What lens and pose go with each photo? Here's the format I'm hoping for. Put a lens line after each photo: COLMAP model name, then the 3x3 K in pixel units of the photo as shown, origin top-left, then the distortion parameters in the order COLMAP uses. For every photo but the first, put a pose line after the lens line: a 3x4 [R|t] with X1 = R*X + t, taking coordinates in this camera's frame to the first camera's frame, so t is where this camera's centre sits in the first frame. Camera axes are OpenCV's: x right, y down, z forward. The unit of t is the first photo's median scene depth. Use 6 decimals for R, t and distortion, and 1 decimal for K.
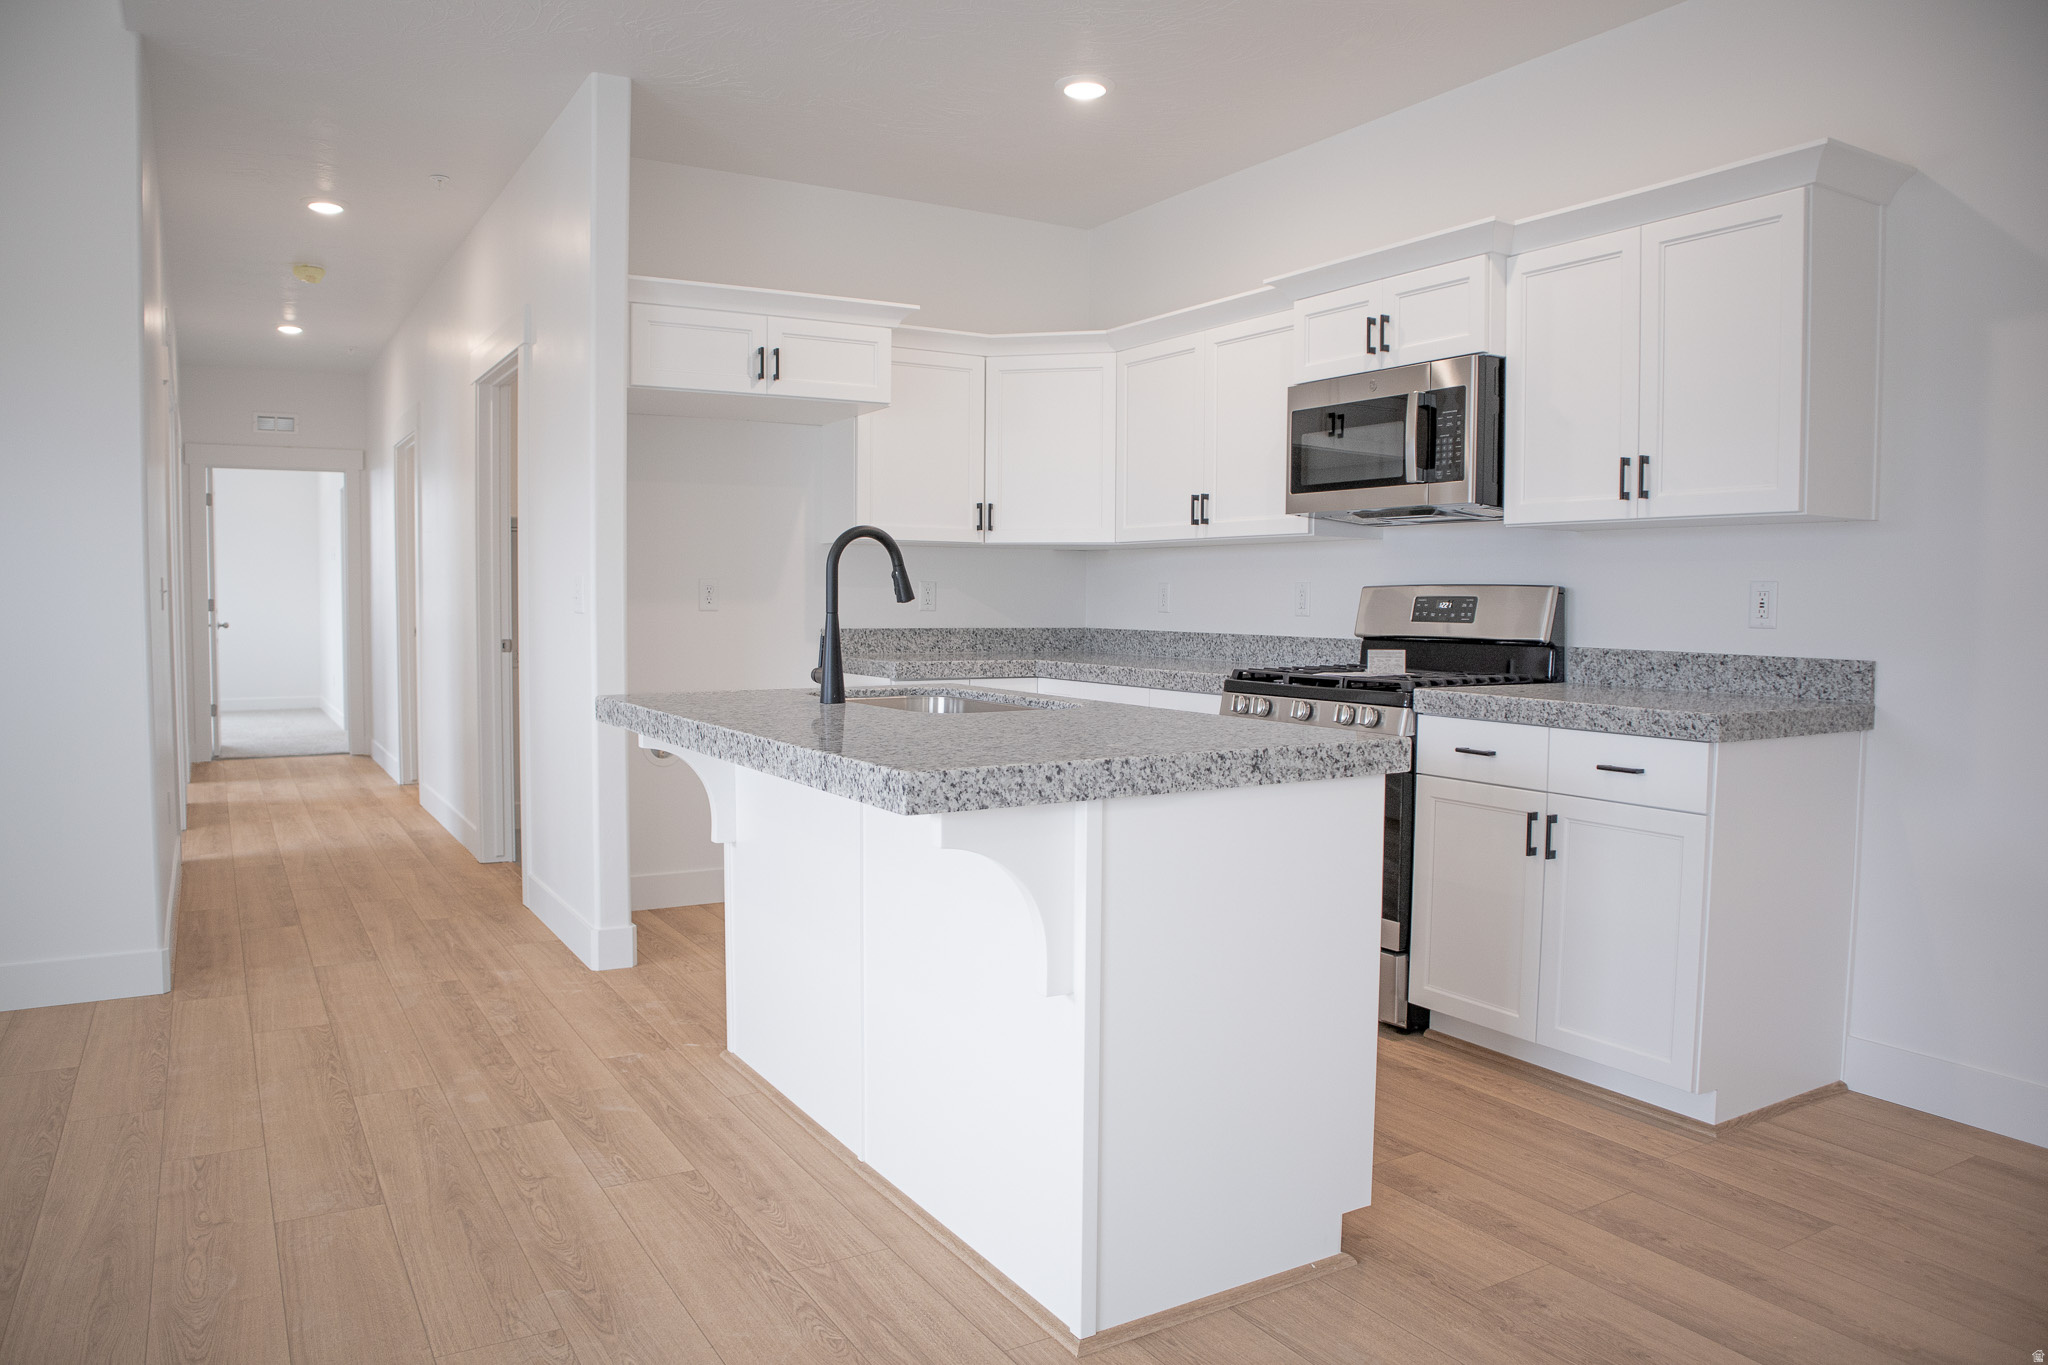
lens RADIAL K [[1429.7, 0, 1024.0], [0, 1429.7, 682.5], [0, 0, 1]] dist [-0.077929, 0.007512]
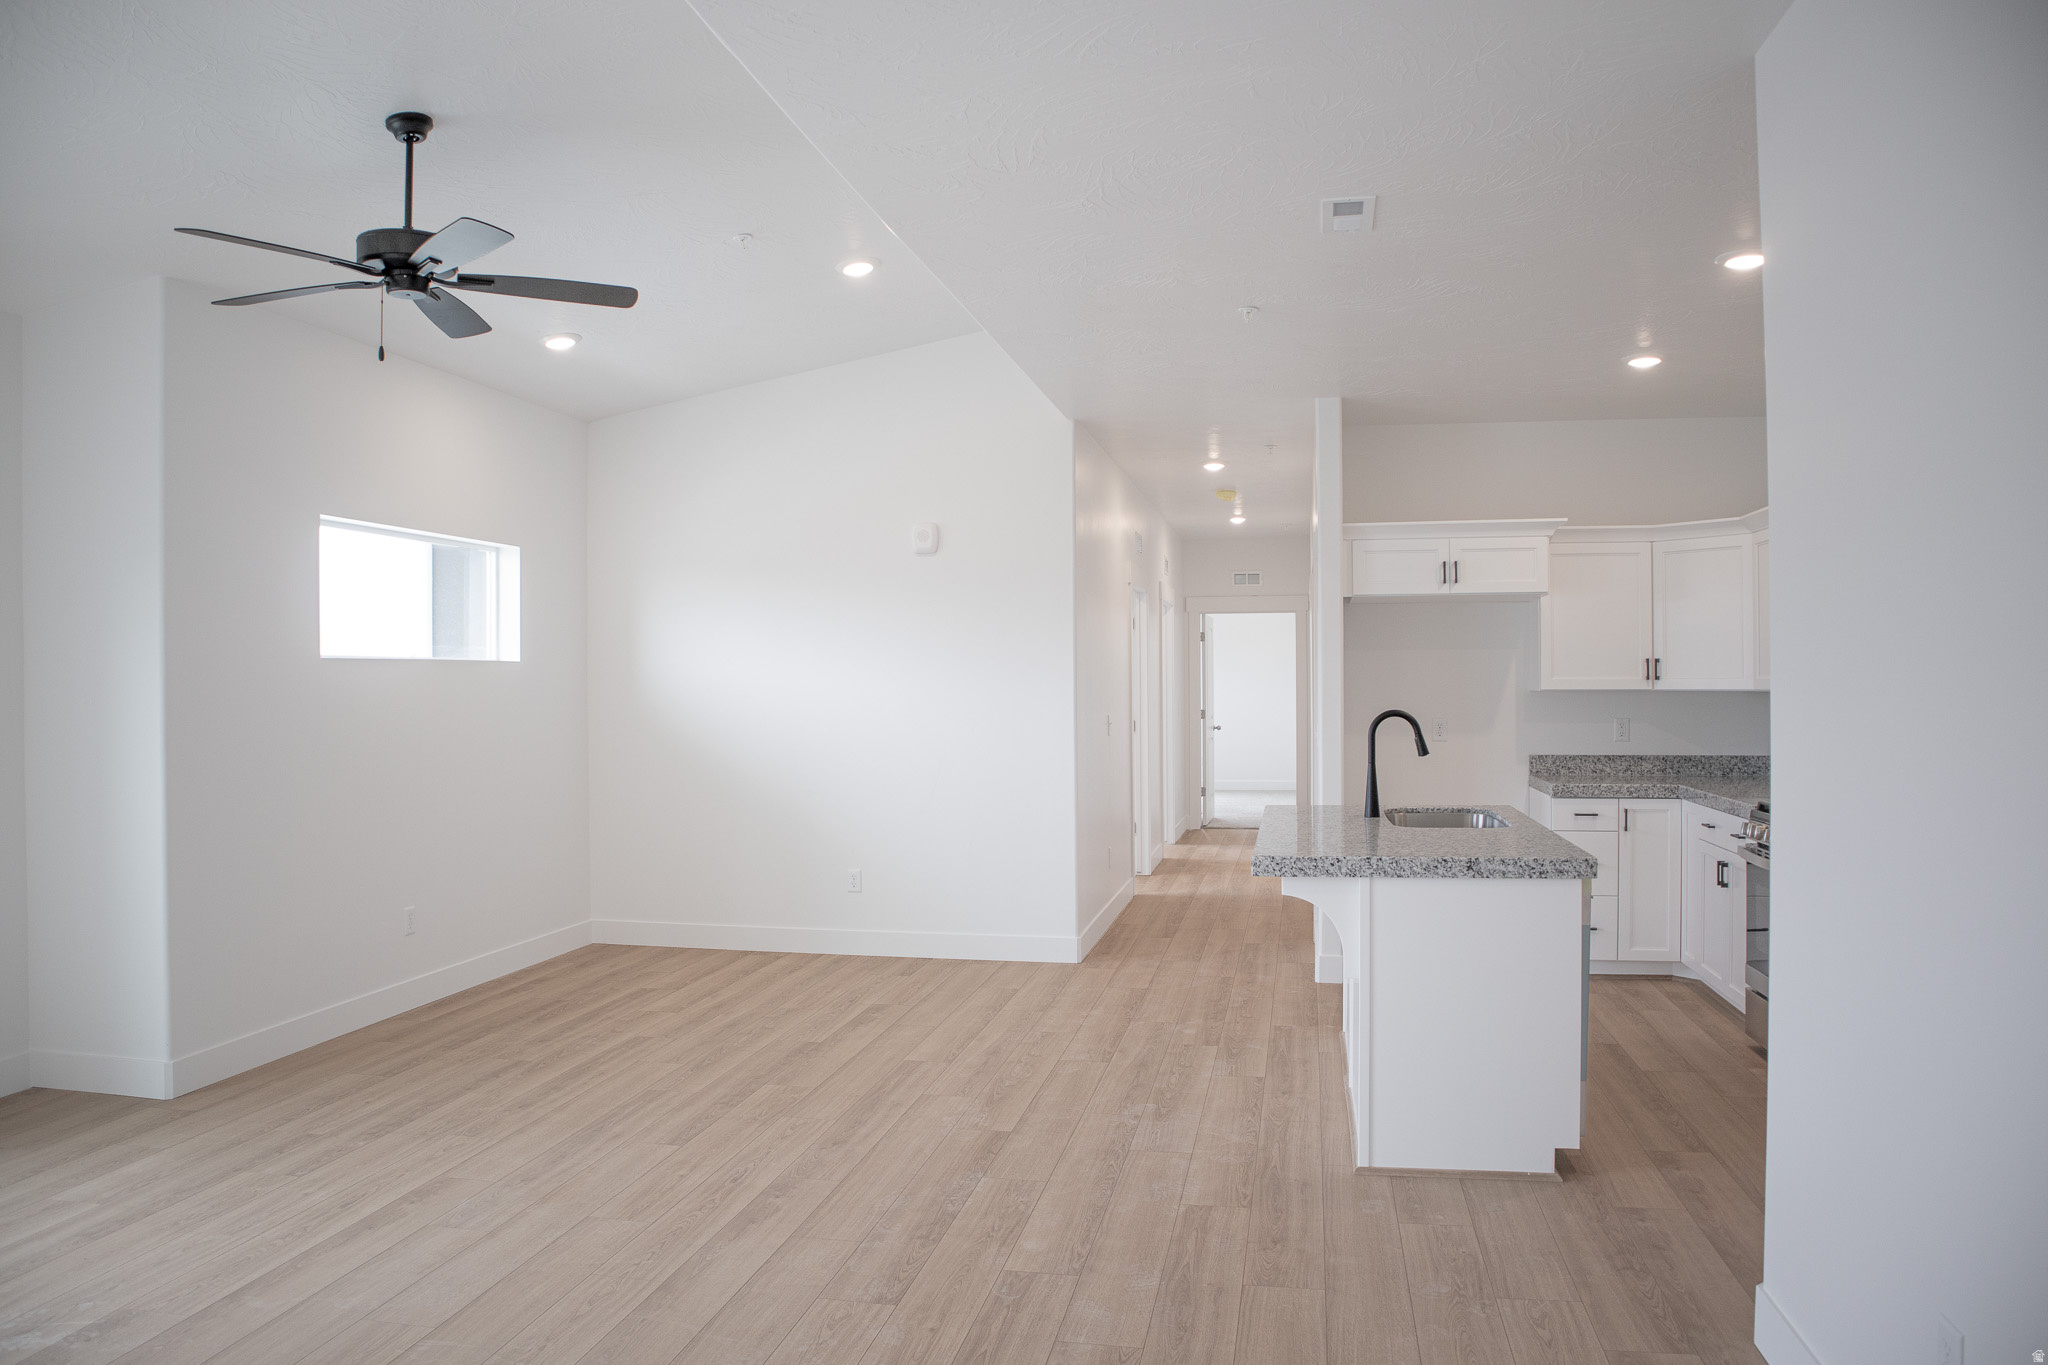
lens RADIAL K [[1429.7, 0, 1024.0], [0, 1429.7, 682.5], [0, 0, 1]] dist [-0.077929, 0.007512]
pose [[0.748498, -0.009309, -0.663071, 0.622201], [-0.028678, 0.998512, -0.046391, -0.049949], [0.662516, 0.053739, 0.747117, -0.477794]]
